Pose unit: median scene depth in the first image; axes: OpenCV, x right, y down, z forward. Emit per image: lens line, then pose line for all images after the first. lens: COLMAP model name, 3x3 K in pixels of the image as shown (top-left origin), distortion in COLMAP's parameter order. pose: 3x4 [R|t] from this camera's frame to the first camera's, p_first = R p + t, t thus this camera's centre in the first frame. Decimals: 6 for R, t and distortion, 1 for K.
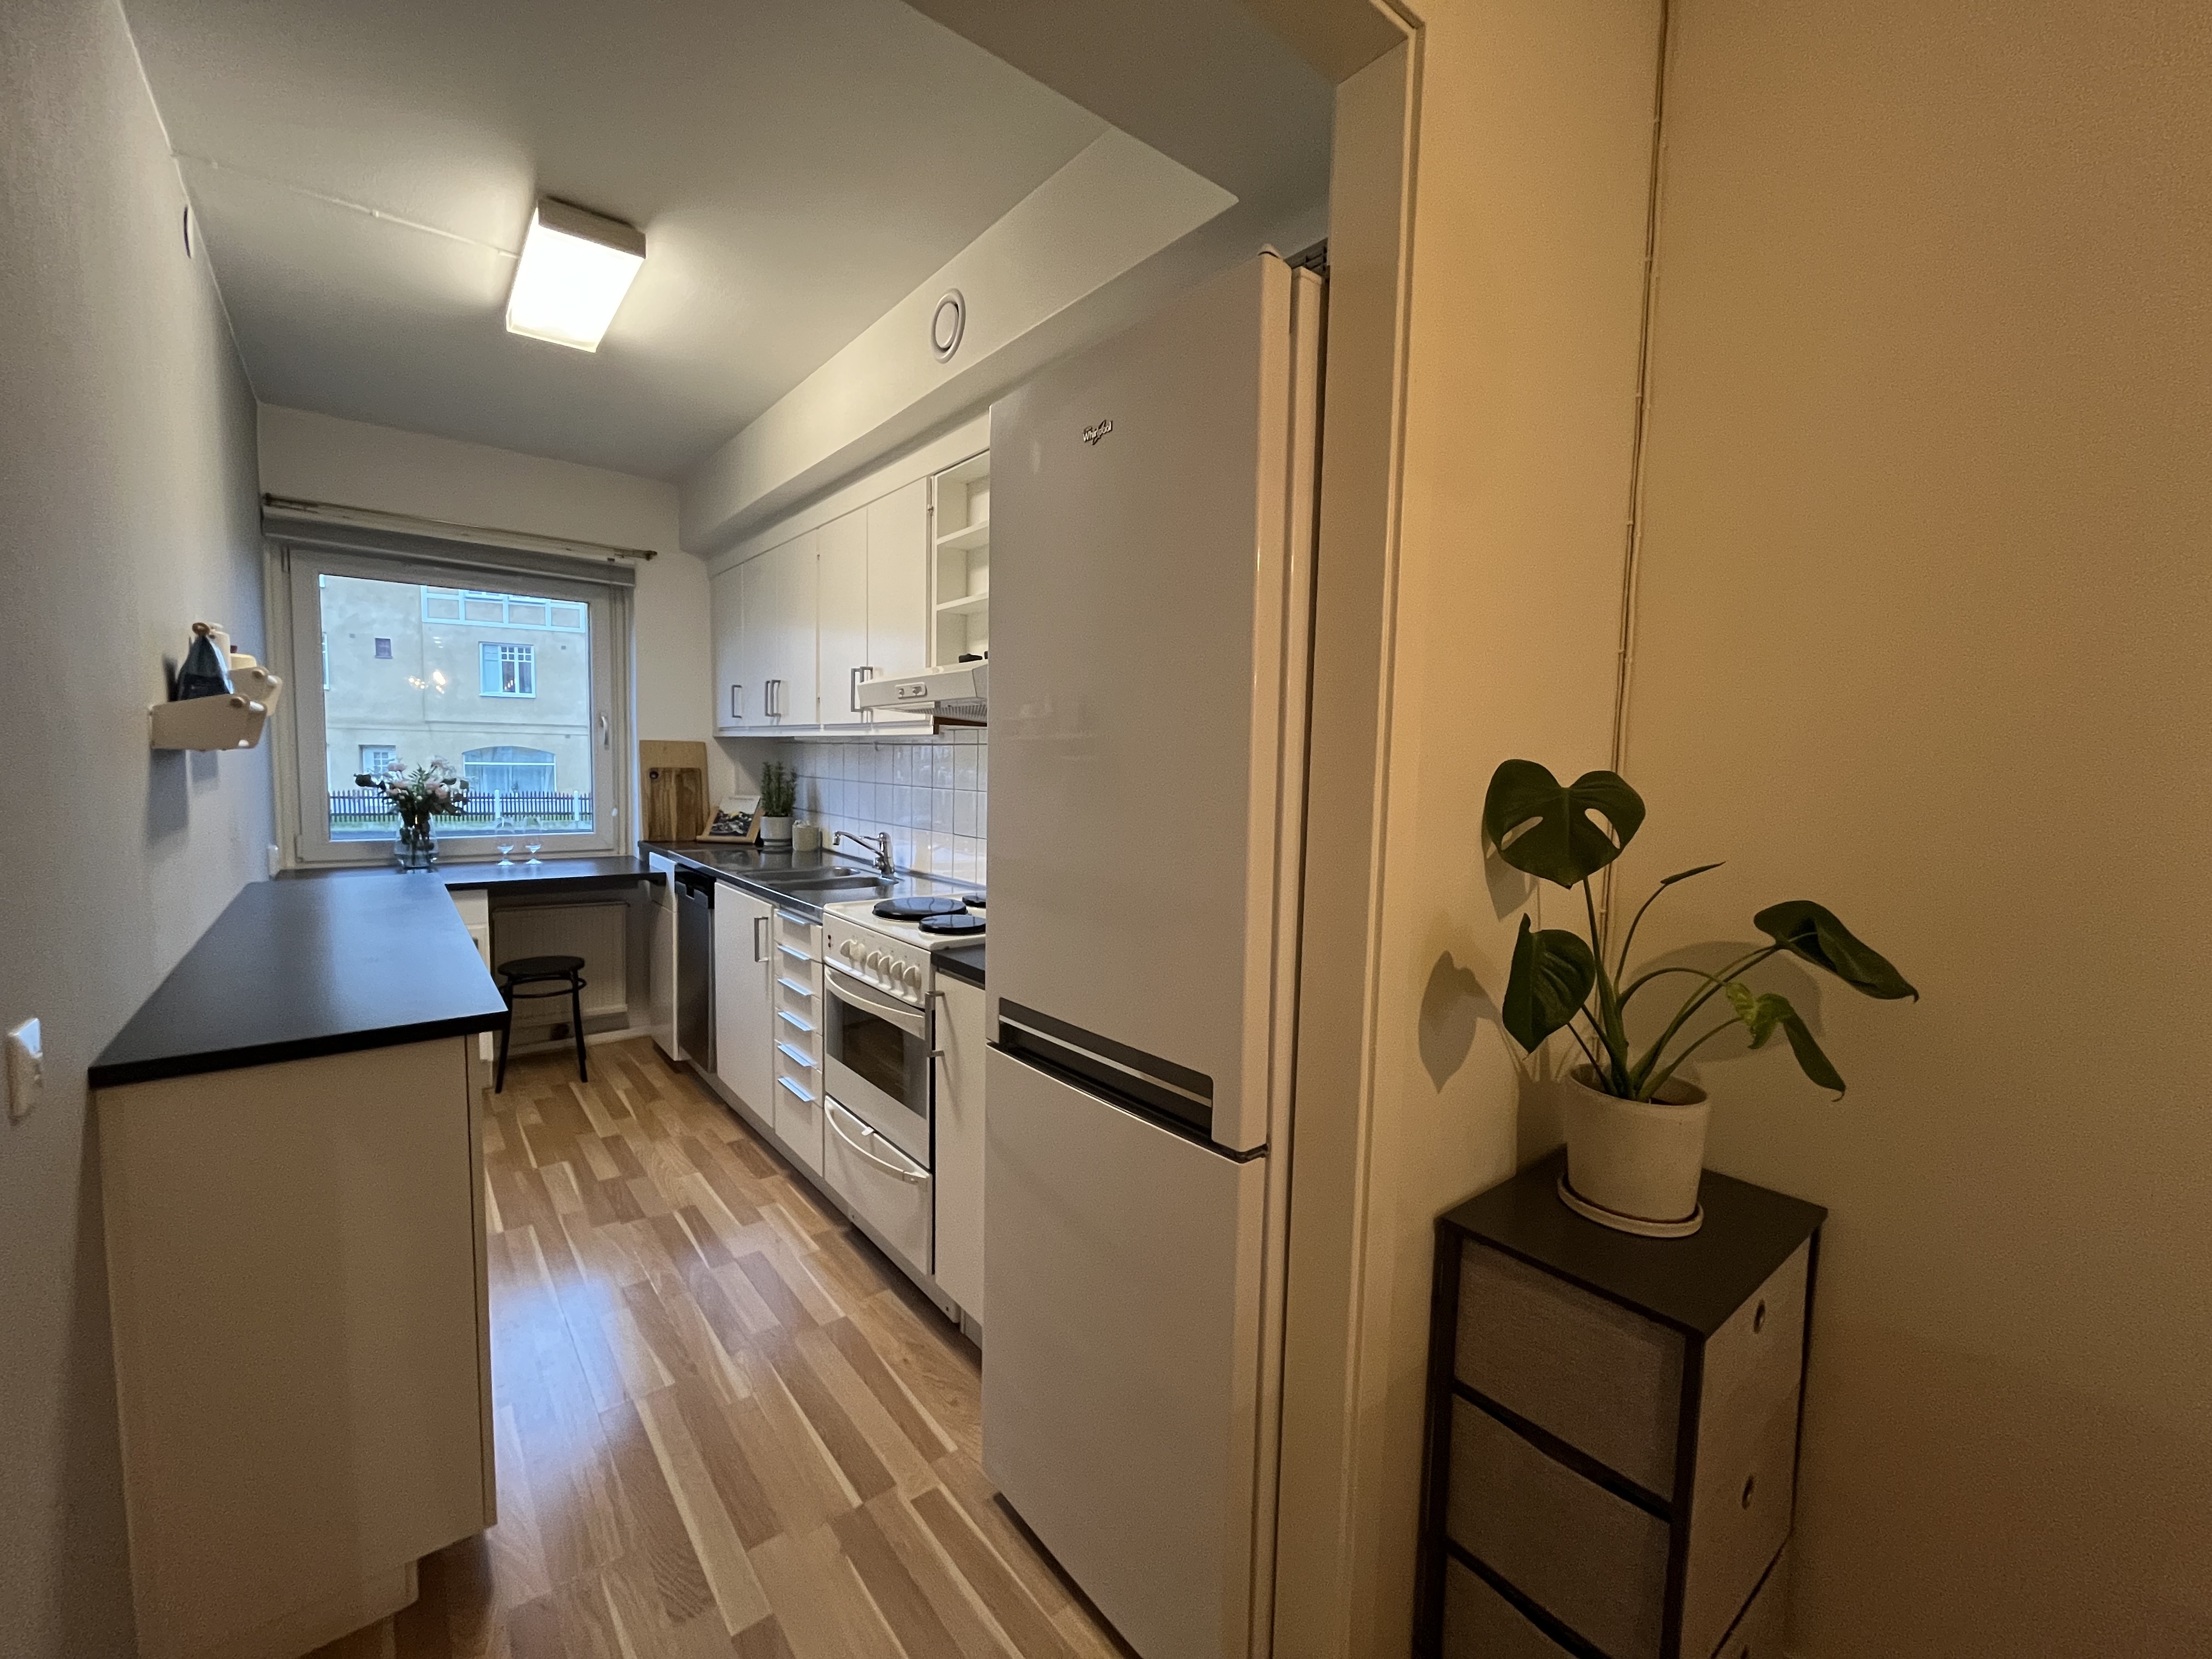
lens RADIAL K [[905.6, 0, 1098.7], [0, 905.6, 832.7], [0, 0, 1]] dist [-0.000831, -0.000434]
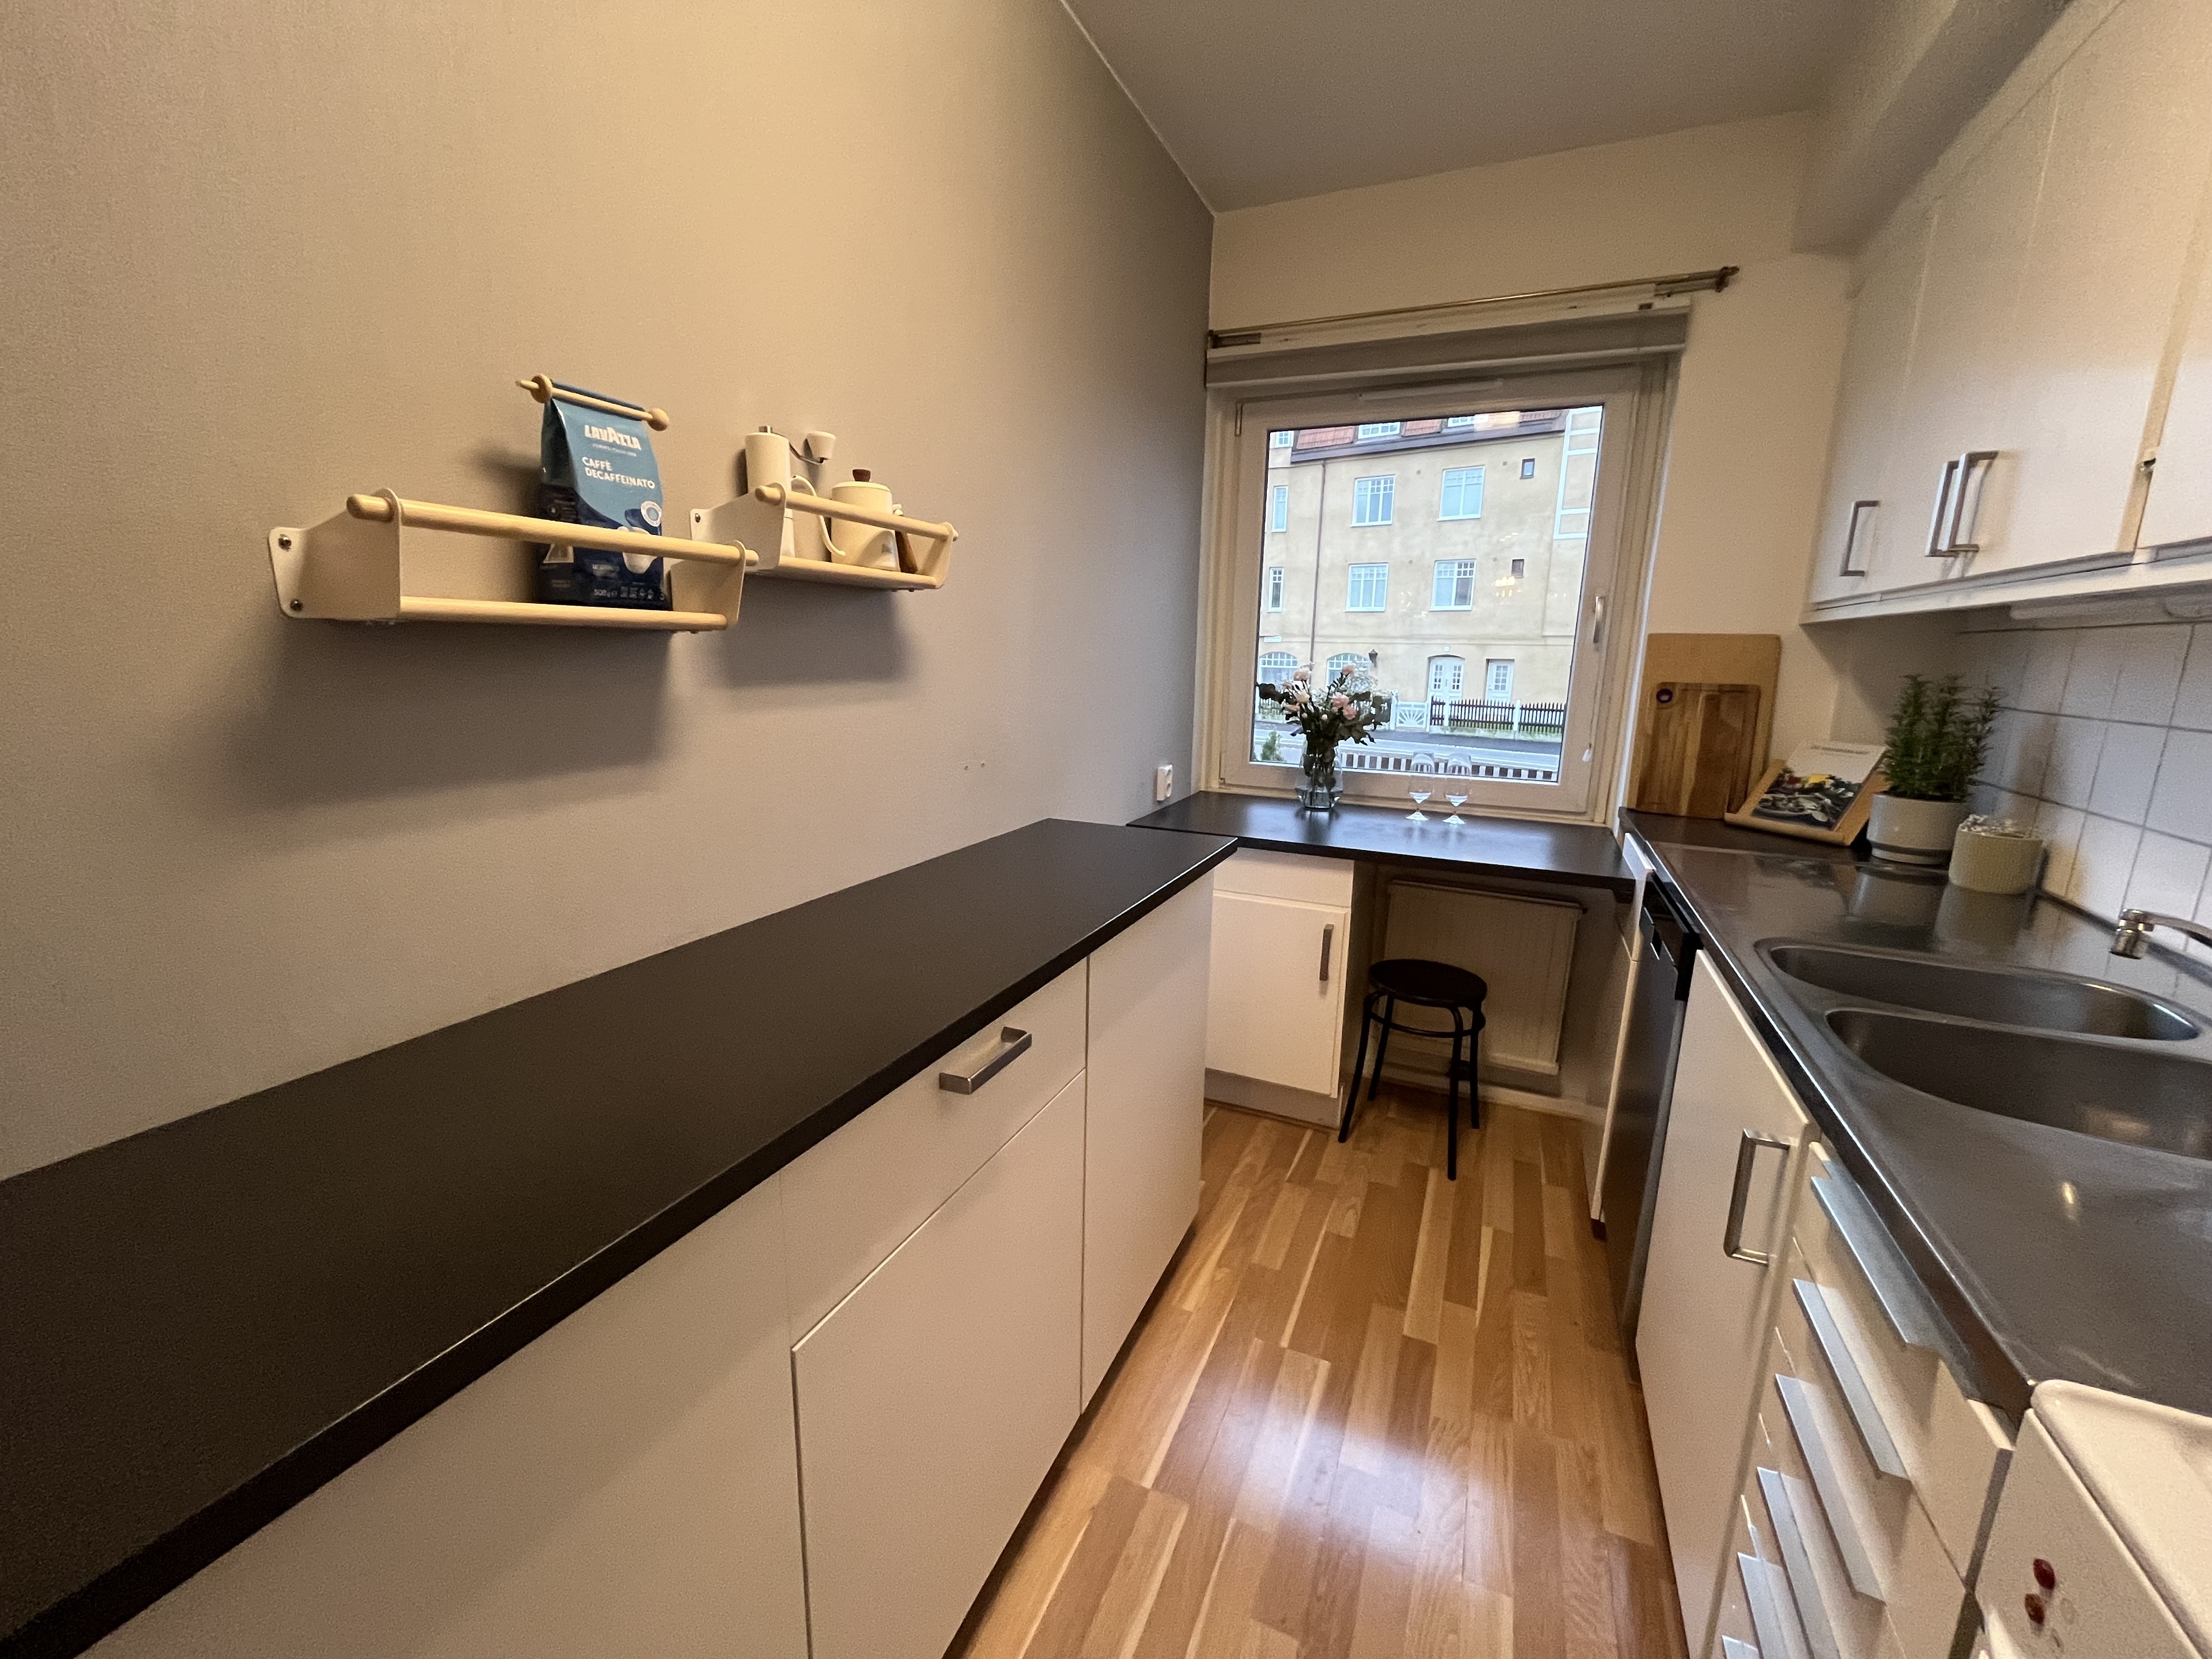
lens RADIAL K [[905.6, 0, 1098.7], [0, 905.6, 832.7], [0, 0, 1]] dist [-0.000831, -0.000434]
pose [[0.456167, 0.162961, -0.874846, -0.148605], [-0.081288, 0.986610, 0.141395, -0.031553], [0.886174, 0.006615, 0.463306, 0.439748]]
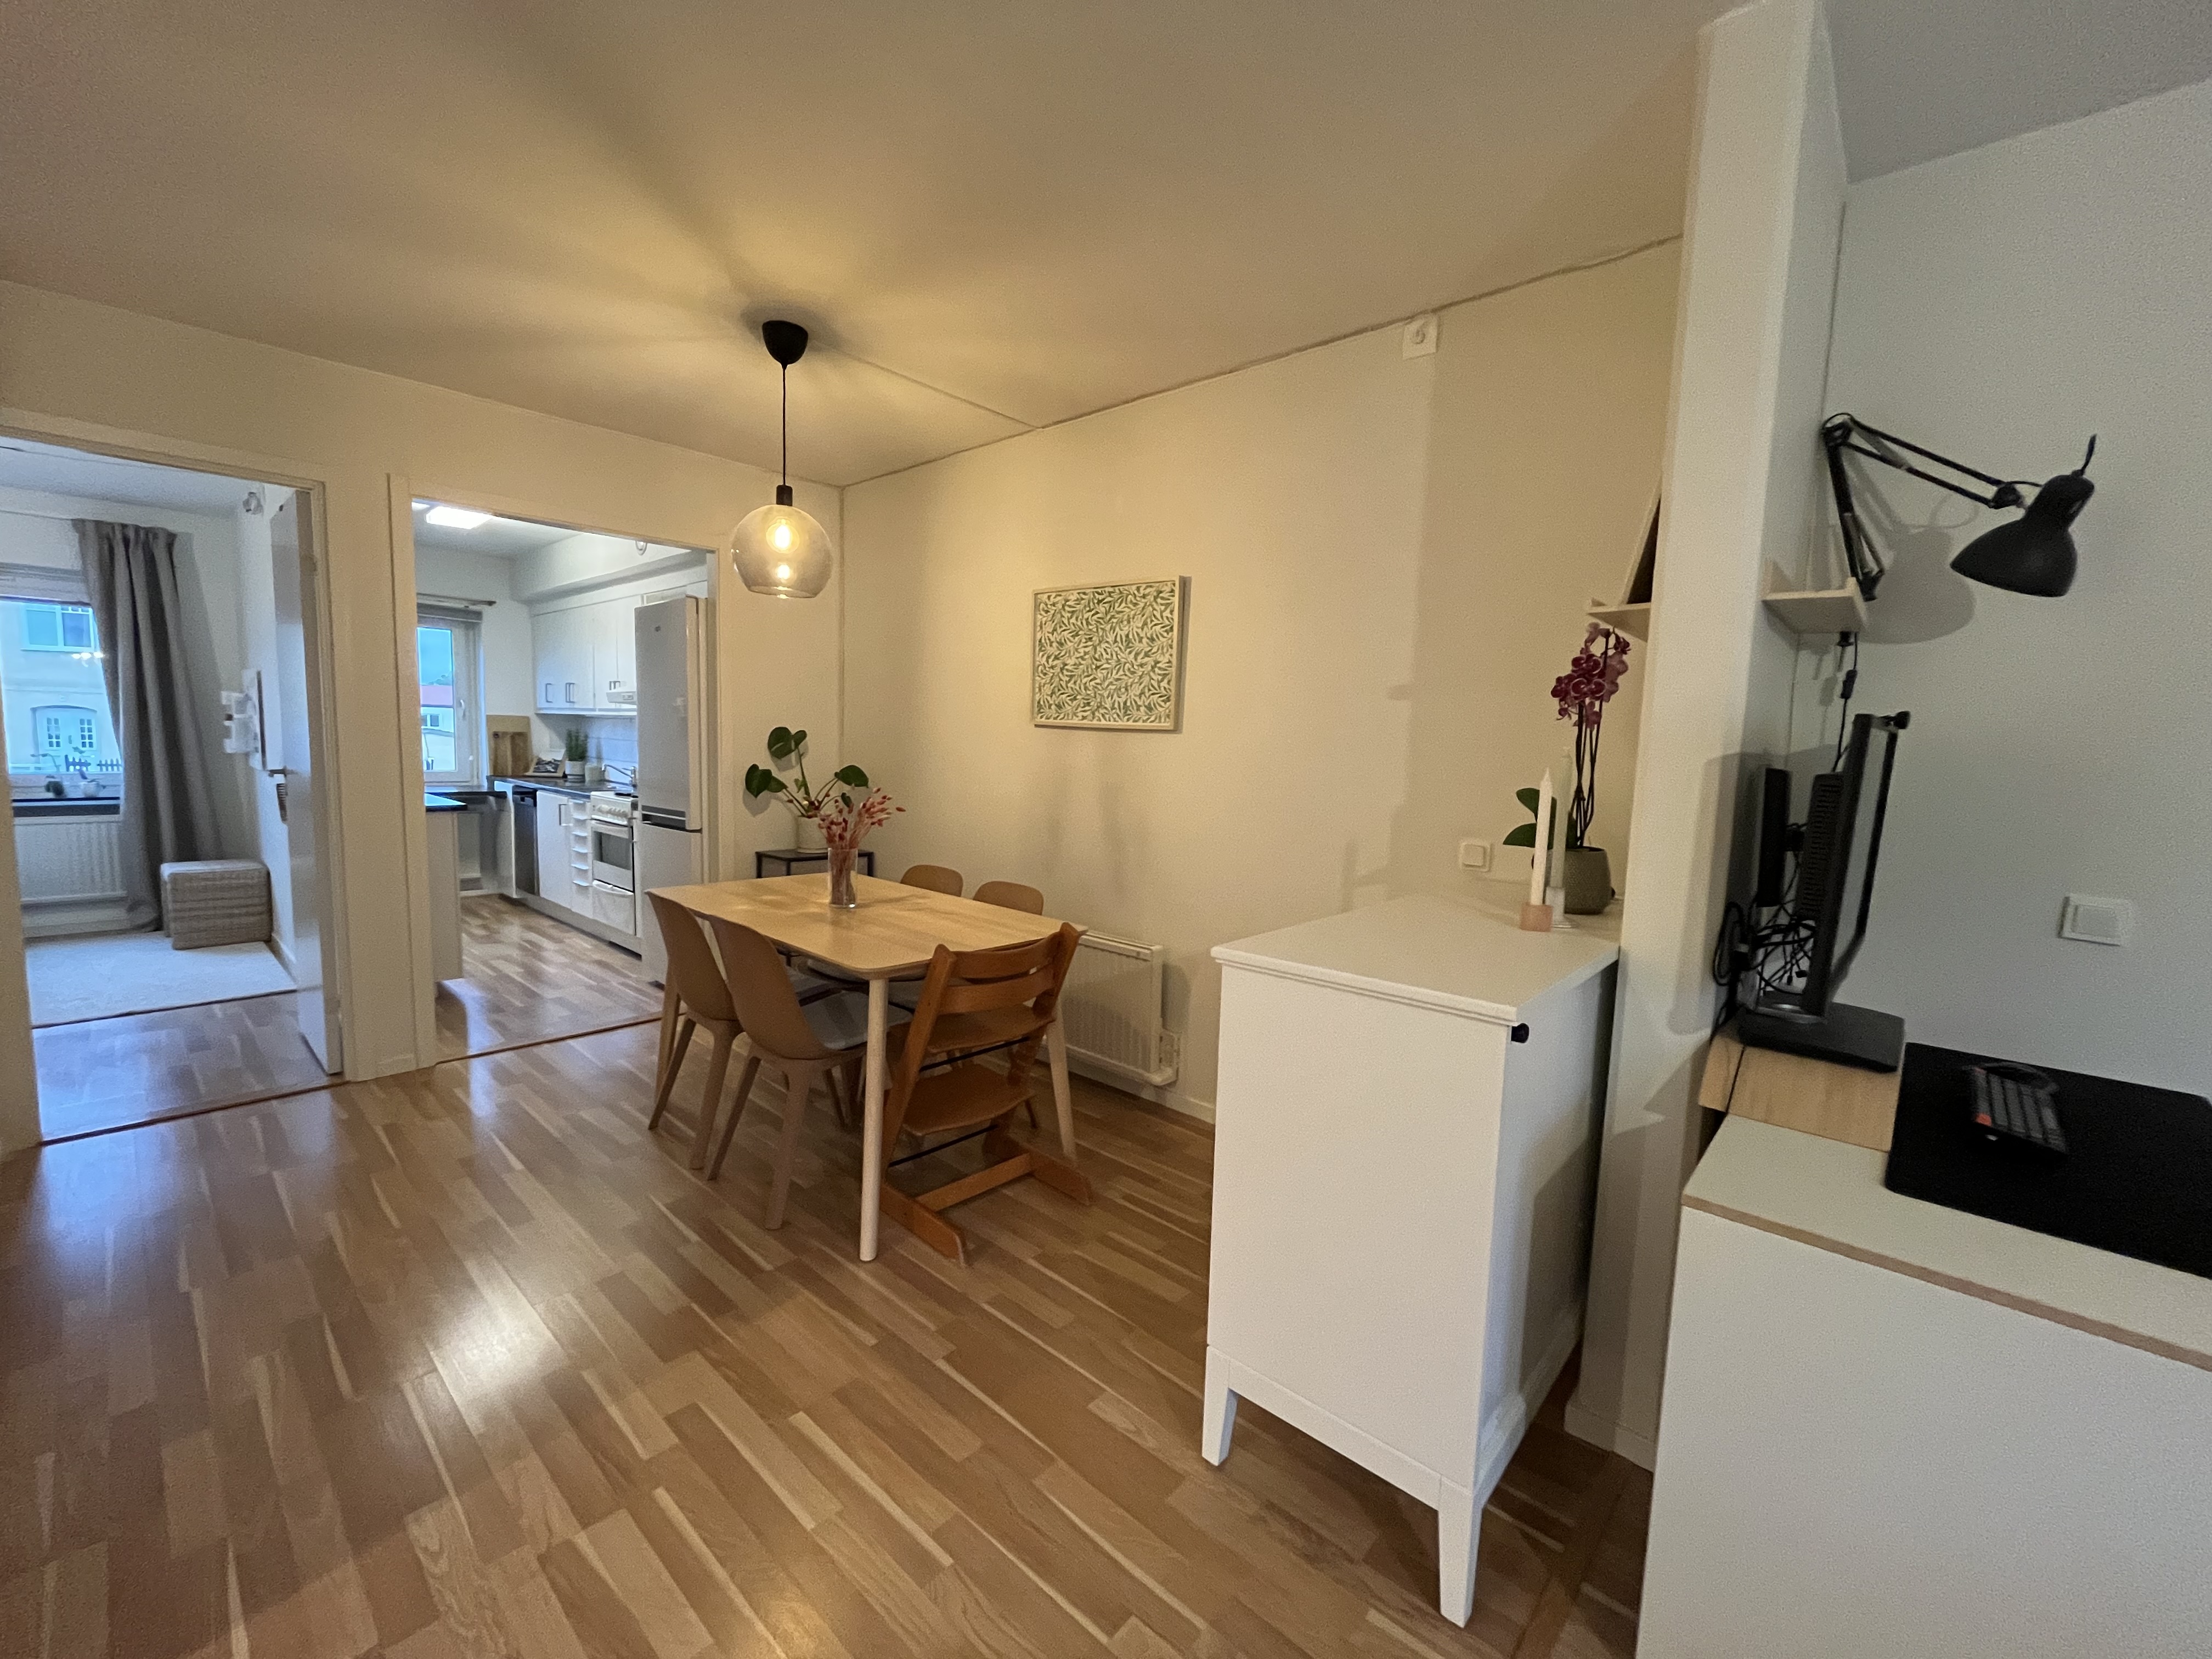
lens RADIAL K [[905.6, 0, 1098.7], [0, 905.6, 832.7], [0, 0, 1]] dist [-0.000831, -0.000434]
pose [[0.987655, -0.006226, 0.156523, 0.352170], [0.002435, 0.999699, 0.024398, 0.078721], [-0.156628, -0.023715, 0.987373, -0.846572]]
